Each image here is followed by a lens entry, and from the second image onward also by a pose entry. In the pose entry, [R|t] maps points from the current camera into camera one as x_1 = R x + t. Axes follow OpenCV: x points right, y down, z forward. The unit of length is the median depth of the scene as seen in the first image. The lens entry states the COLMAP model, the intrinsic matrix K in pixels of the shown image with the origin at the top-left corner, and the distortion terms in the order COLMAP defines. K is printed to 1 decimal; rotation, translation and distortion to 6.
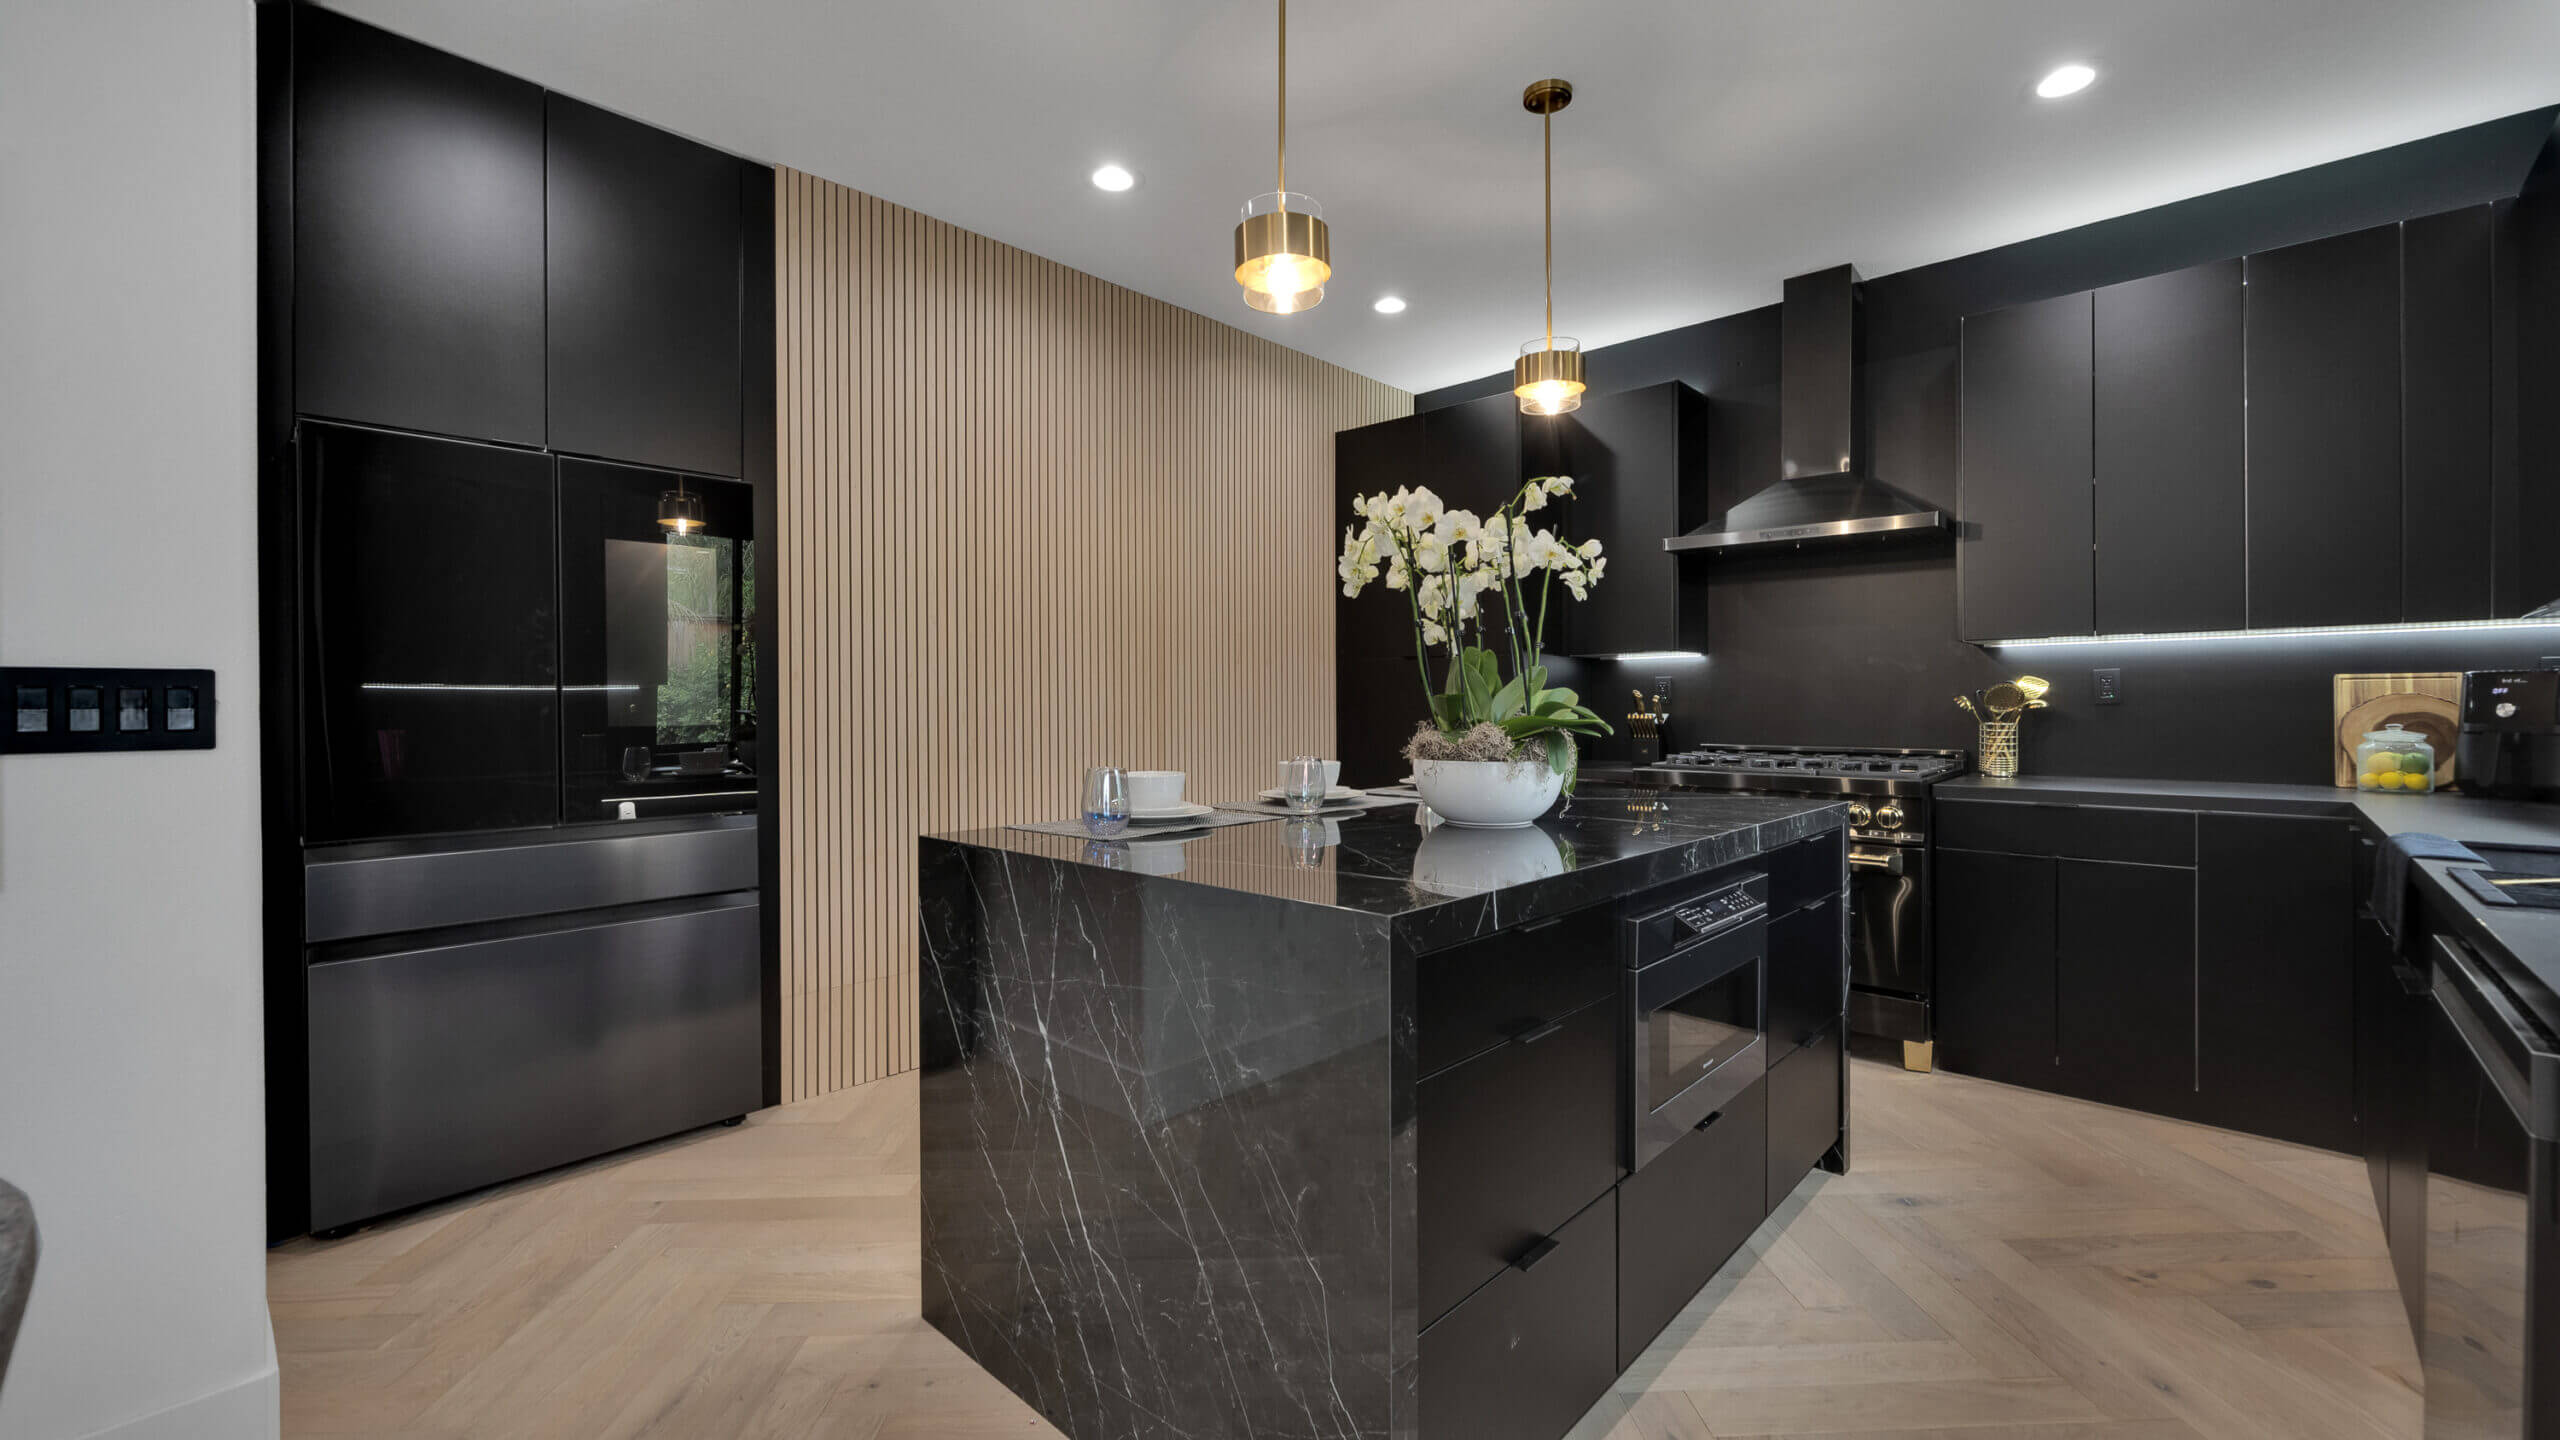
lens RADIAL K [[1048.4, 0, 1283.1], [0, 1048.4, 712.0], [0, 0, 1]] dist [-0.002650, 0.000711]
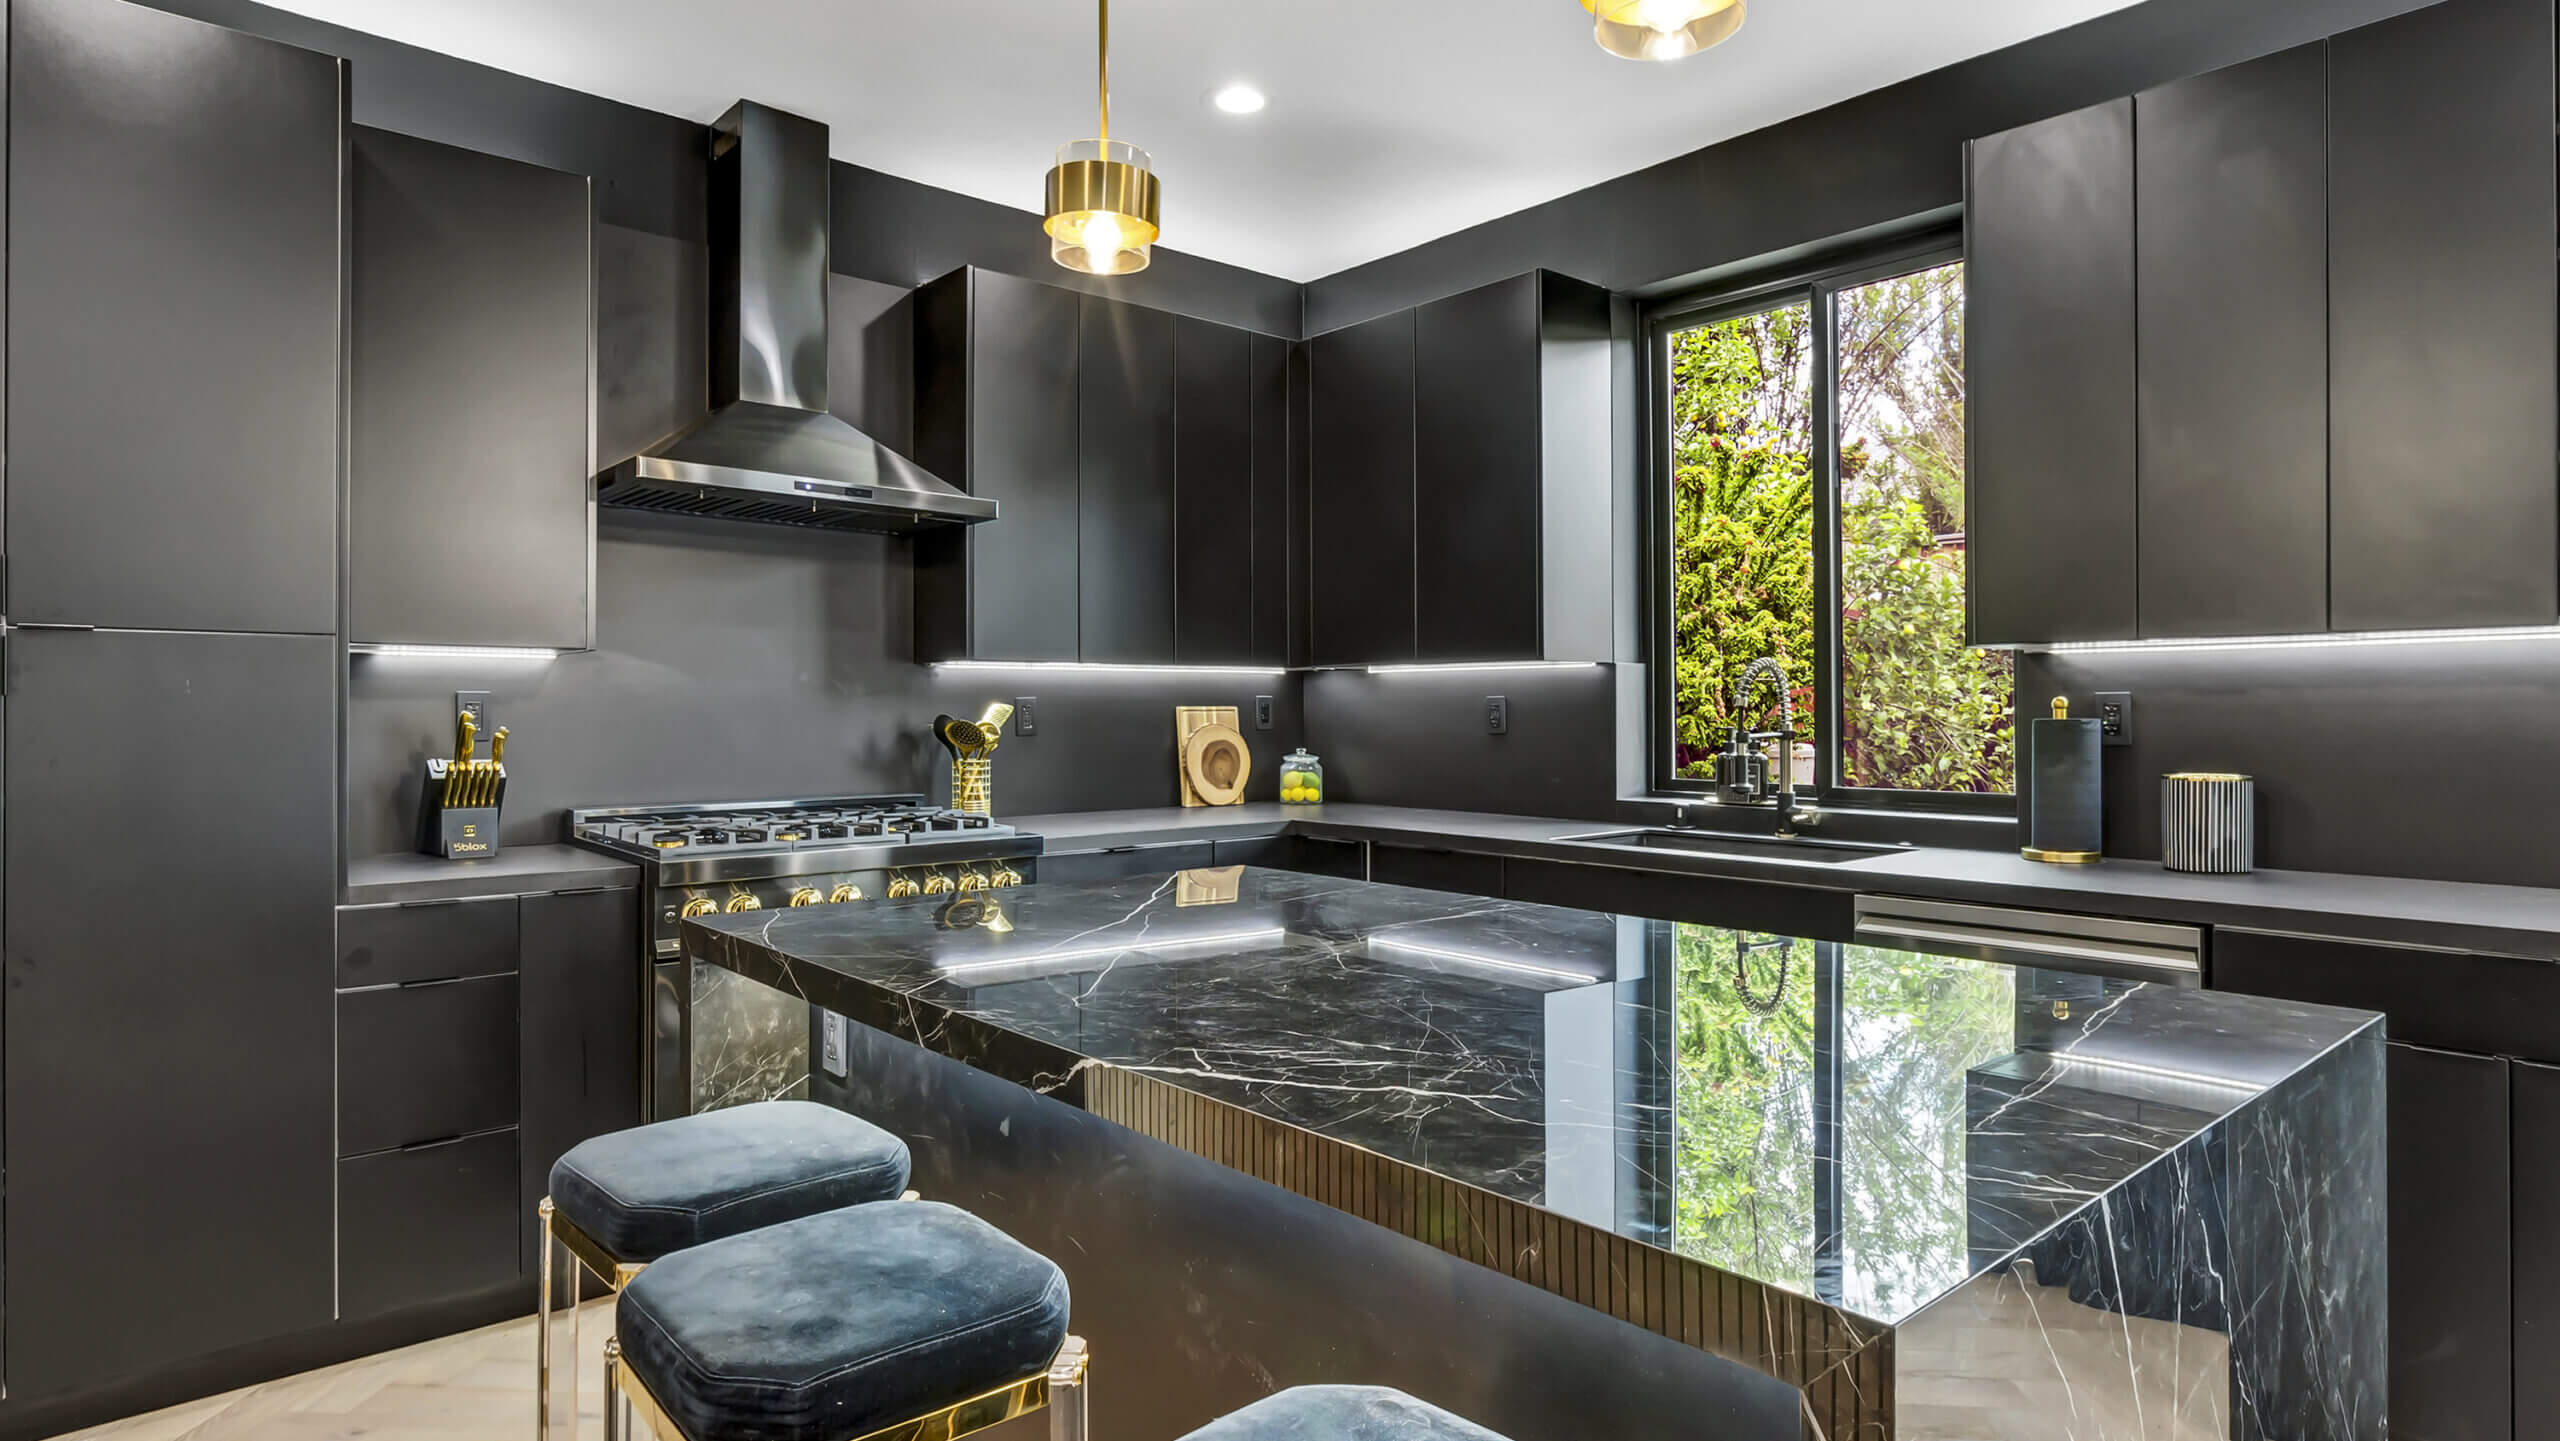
lens RADIAL K [[1421.4, 0, 1286.2], [0, 1421.4, 709.3], [0, 0, 1]] dist [-0.002505, 0.000285]
pose [[0.086248, 0.002721, 0.996270, -0.605485], [0.004671, 0.999984, -0.003136, -0.034572], [-0.996263, 0.004924, 0.086234, 0.890584]]
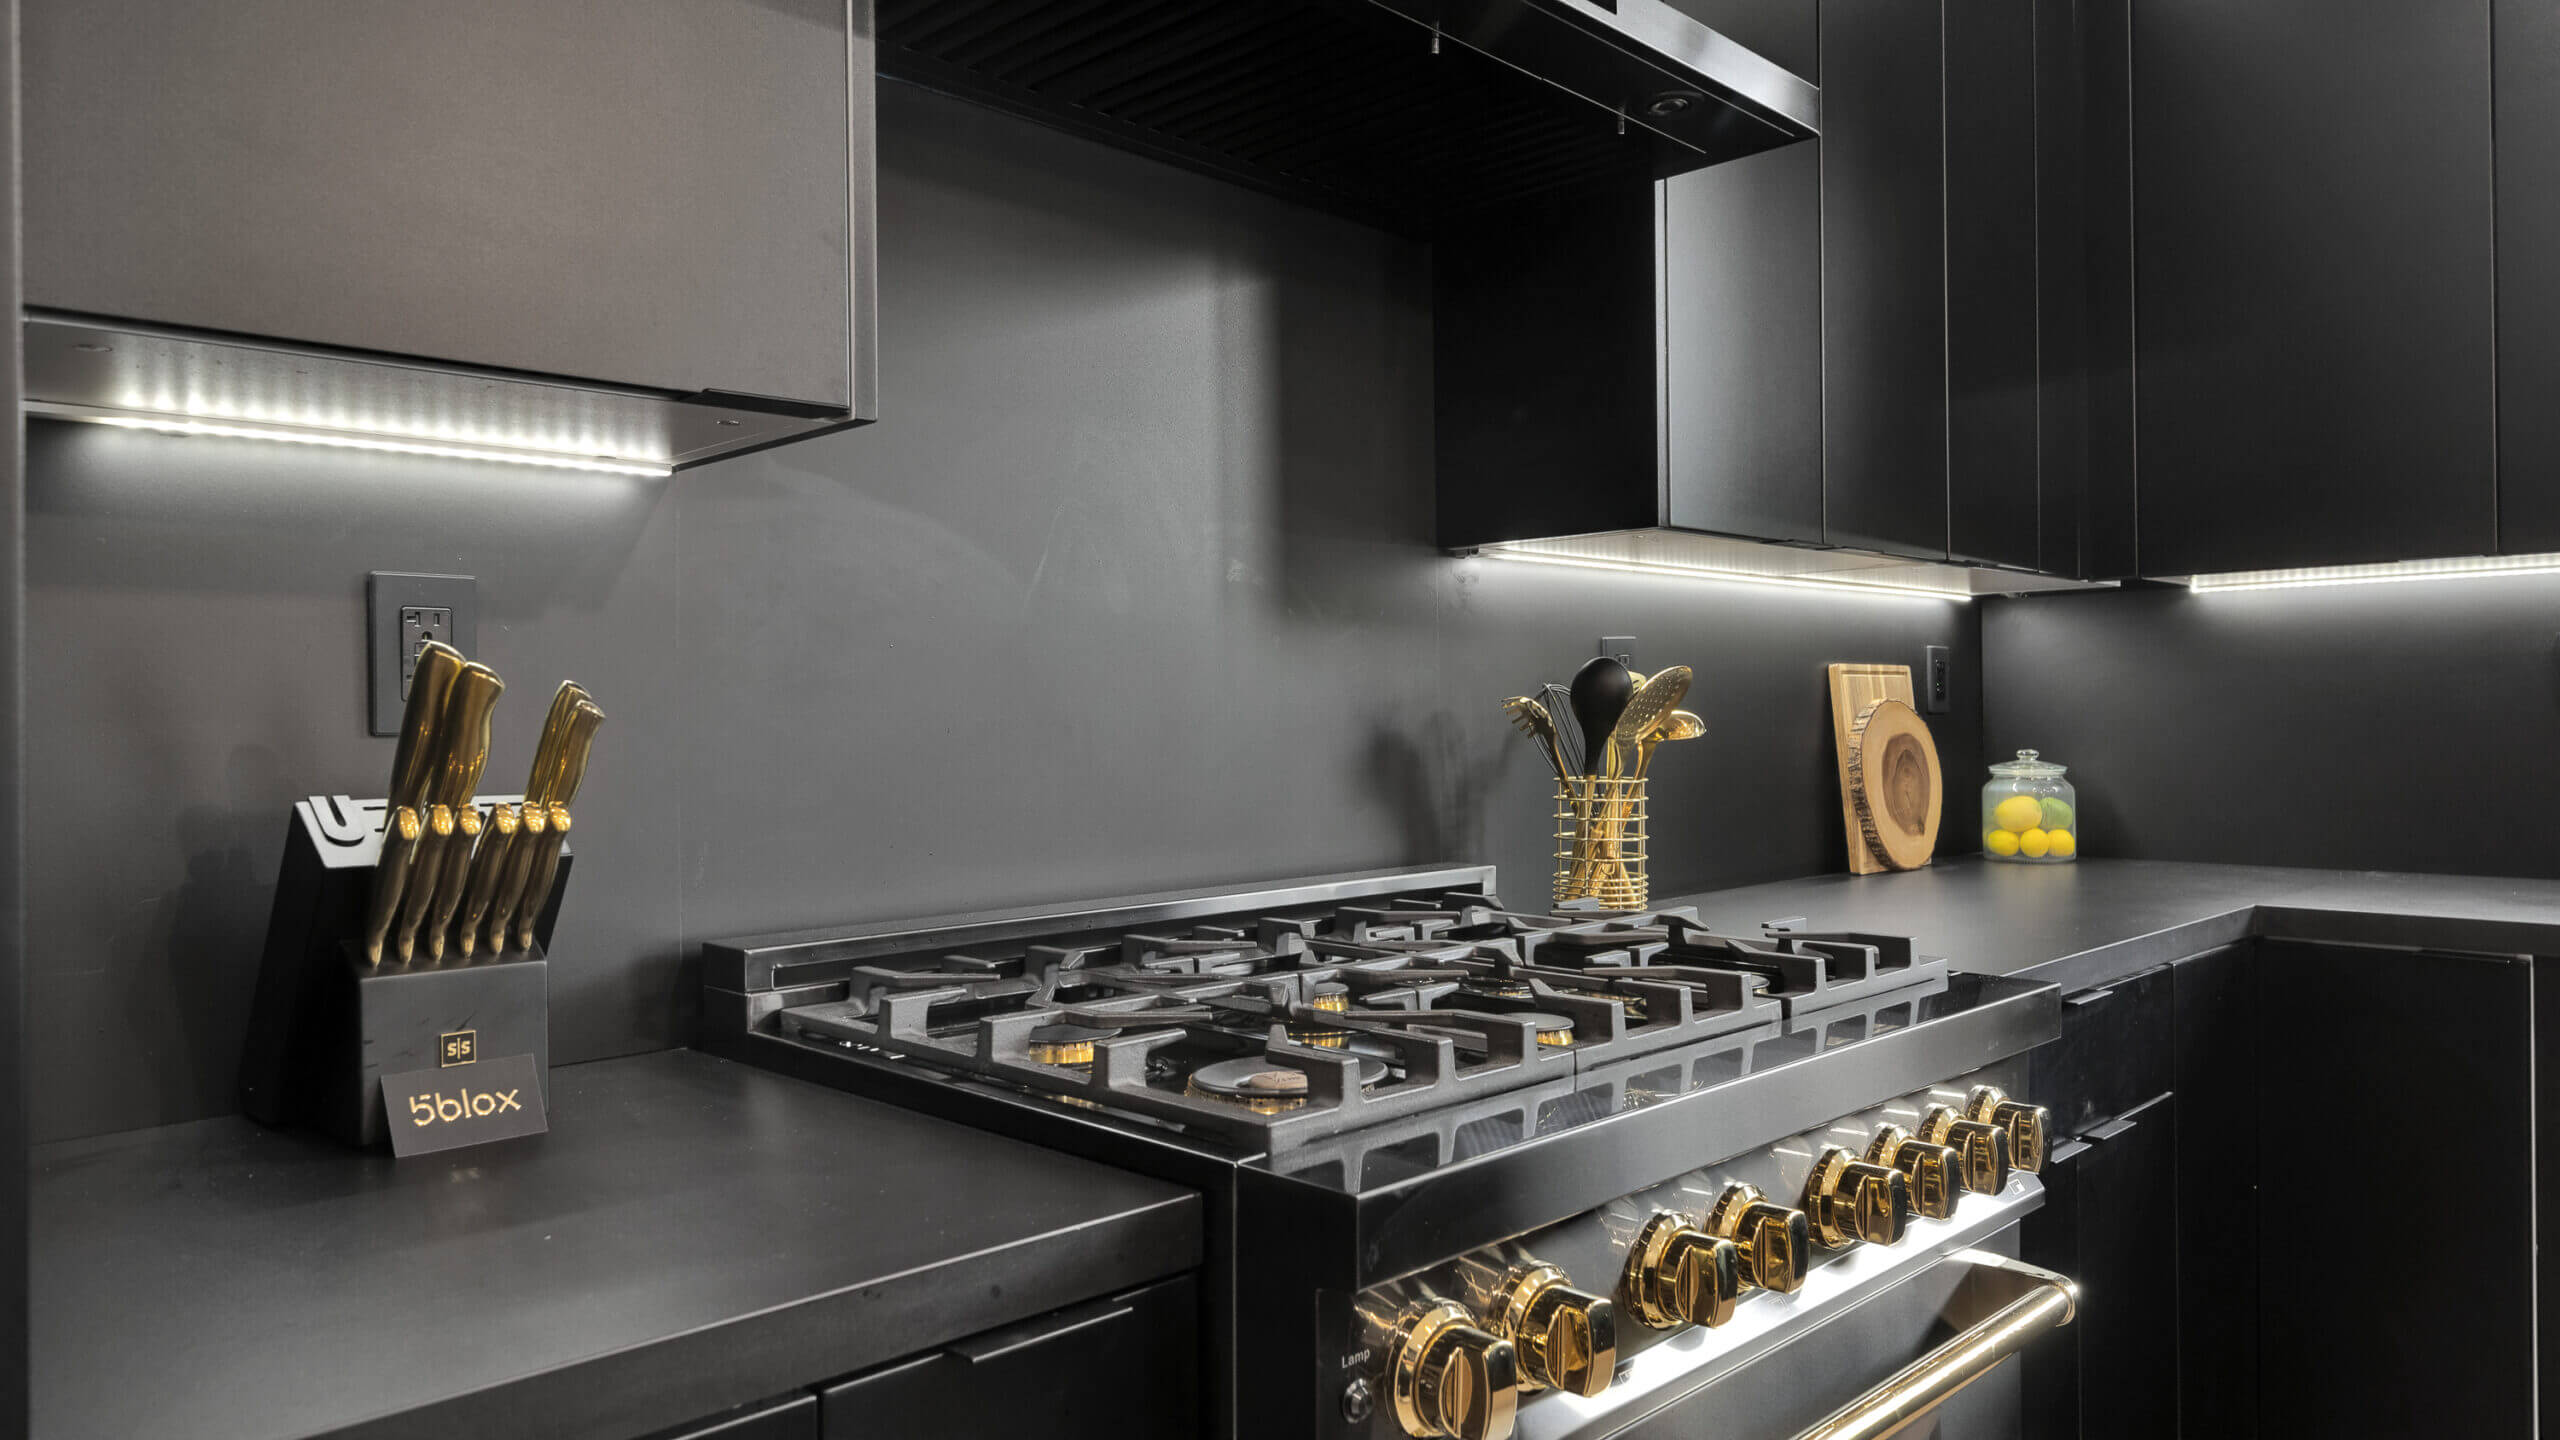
lens RADIAL K [[1769.5, 0, 1351.3], [0, 1769.5, 763.9], [0, 0, 1]] dist [0.000819, -0.002693]
pose [[0.005492, -0.021029, 0.999764, 0.131545], [0.017392, 0.999630, 0.020931, -0.010814], [-0.999834, 0.017273, 0.005856, 1.480498]]
